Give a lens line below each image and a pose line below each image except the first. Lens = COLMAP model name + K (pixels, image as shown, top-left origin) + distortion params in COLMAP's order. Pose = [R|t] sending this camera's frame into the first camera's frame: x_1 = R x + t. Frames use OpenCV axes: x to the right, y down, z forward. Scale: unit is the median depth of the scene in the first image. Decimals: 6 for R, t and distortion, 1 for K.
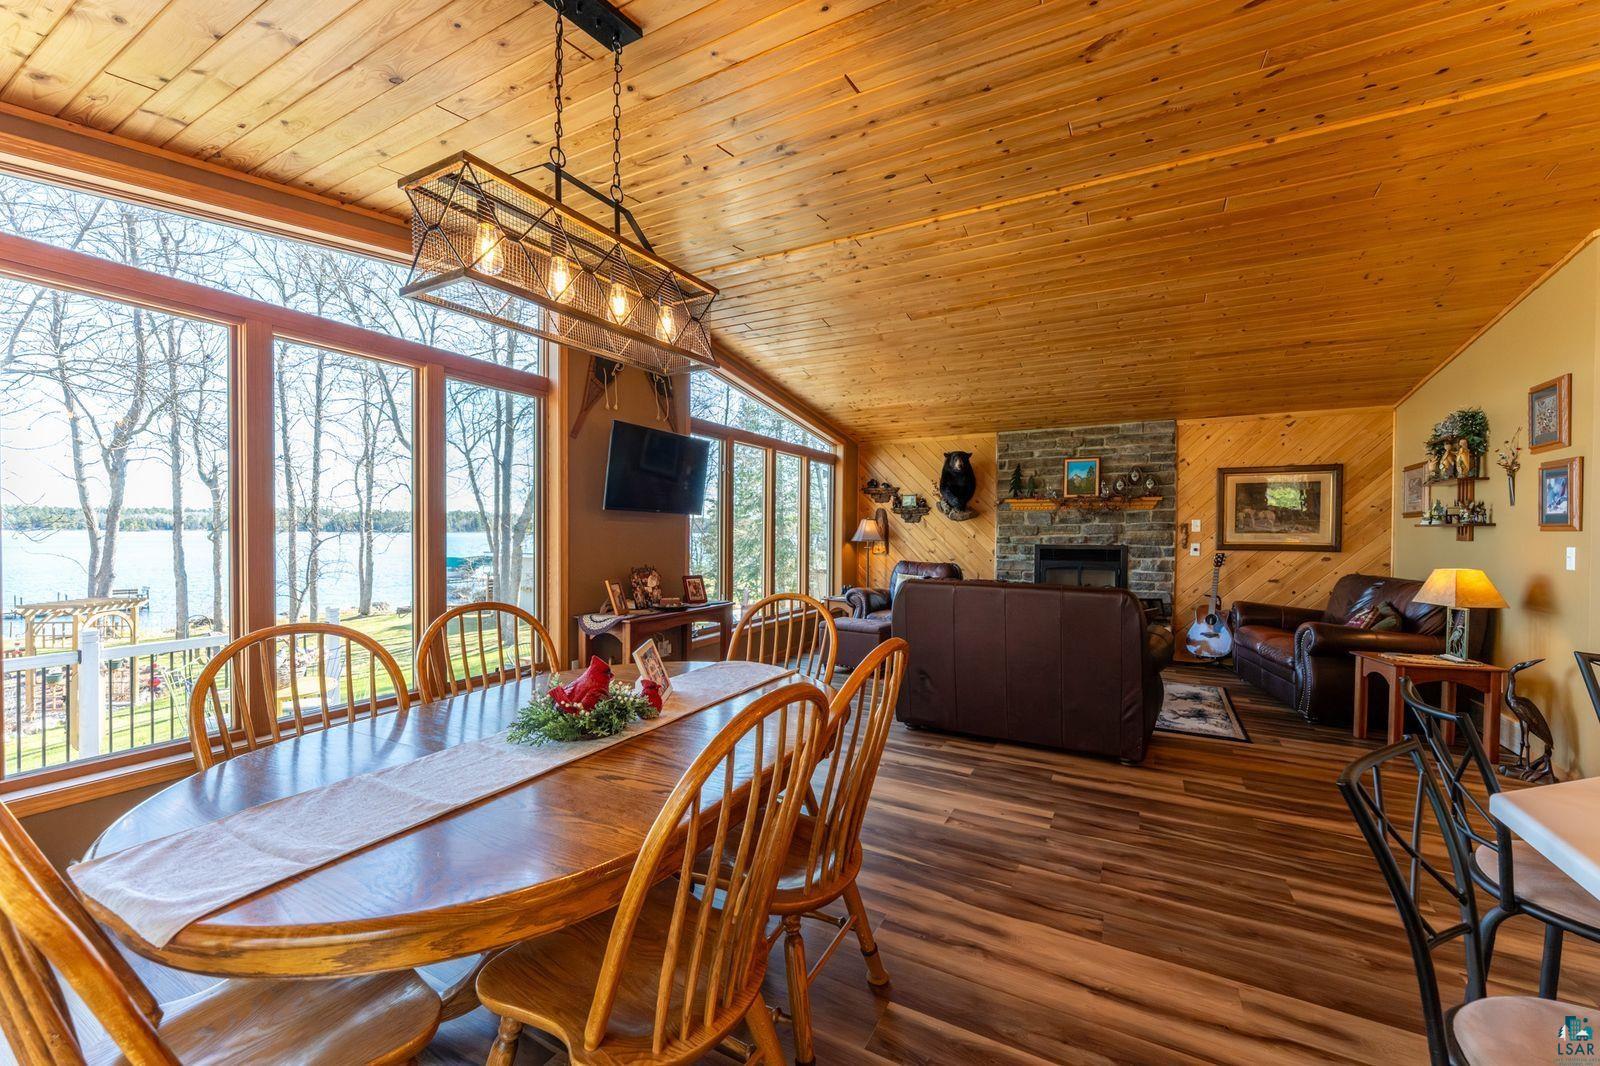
lens RADIAL K [[631.3, 0, 792.7], [0, 631.3, 539.3], [0, 0, 1]] dist [-0.000152, 0.000045]
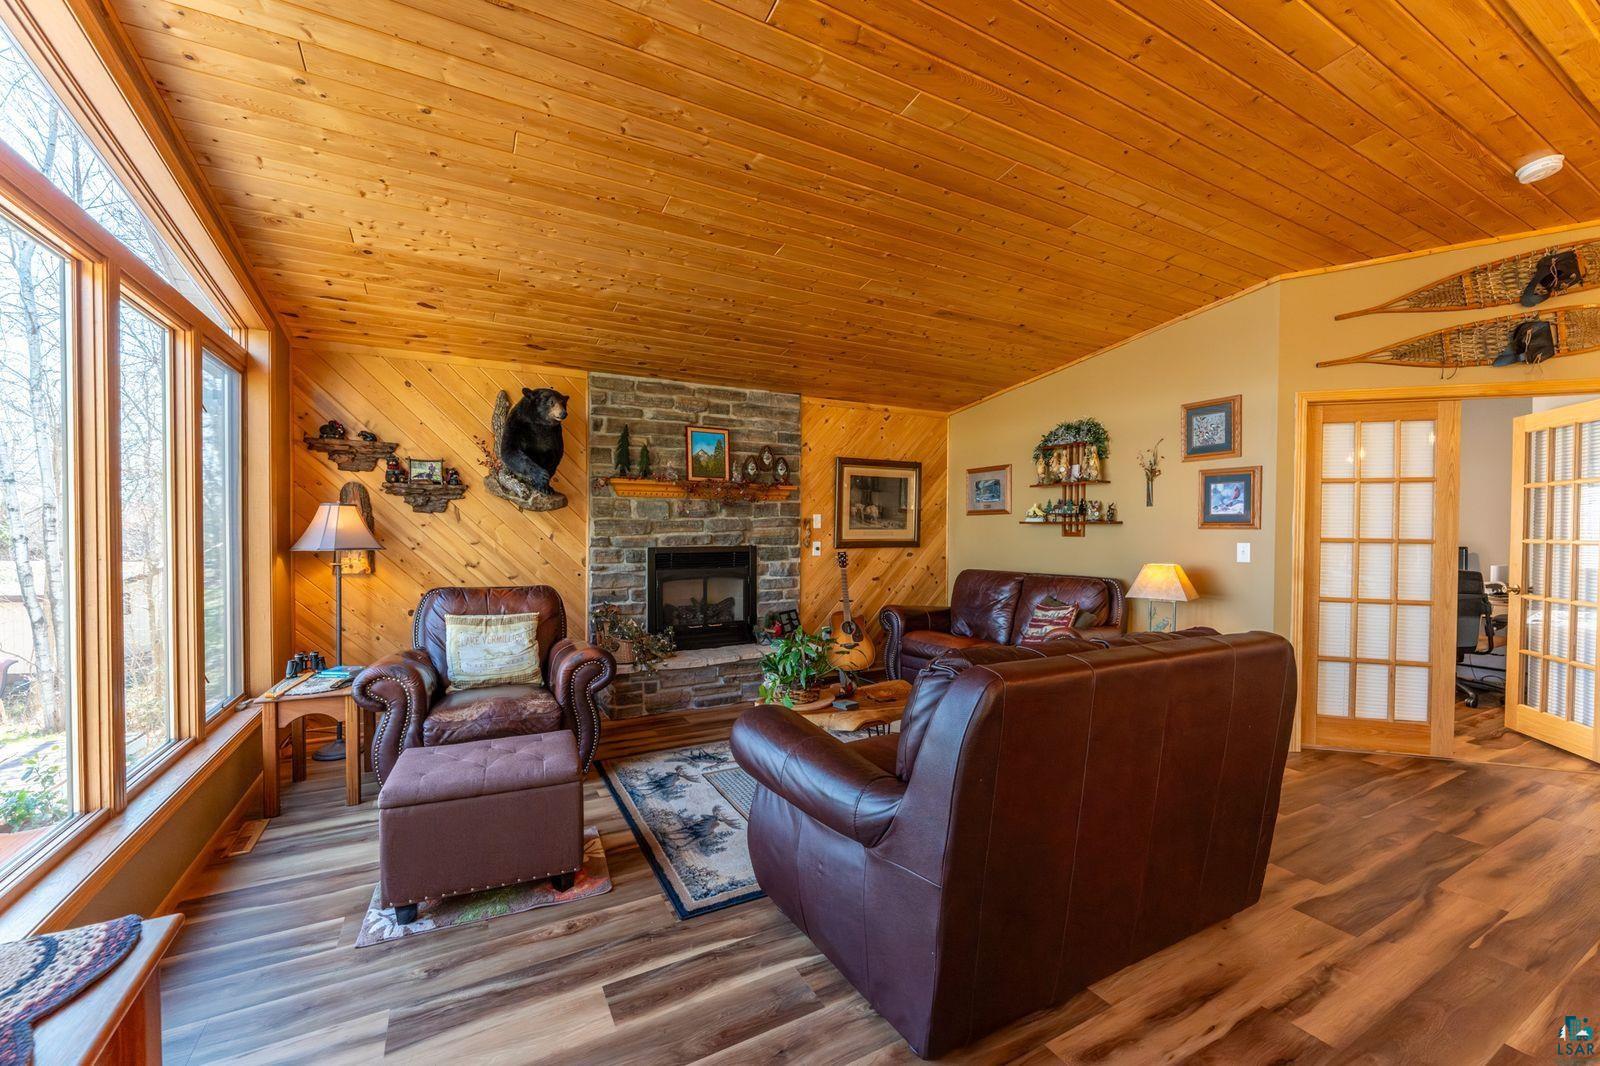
lens RADIAL K [[631.3, 0, 792.7], [0, 631.3, 539.3], [0, 0, 1]] dist [-0.000152, 0.000045]
pose [[0.543318, -0.020888, 0.839267, -0.105612], [0.010574, 0.999781, 0.018038, -0.011918], [-0.839460, -0.000926, 0.543420, 0.525350]]
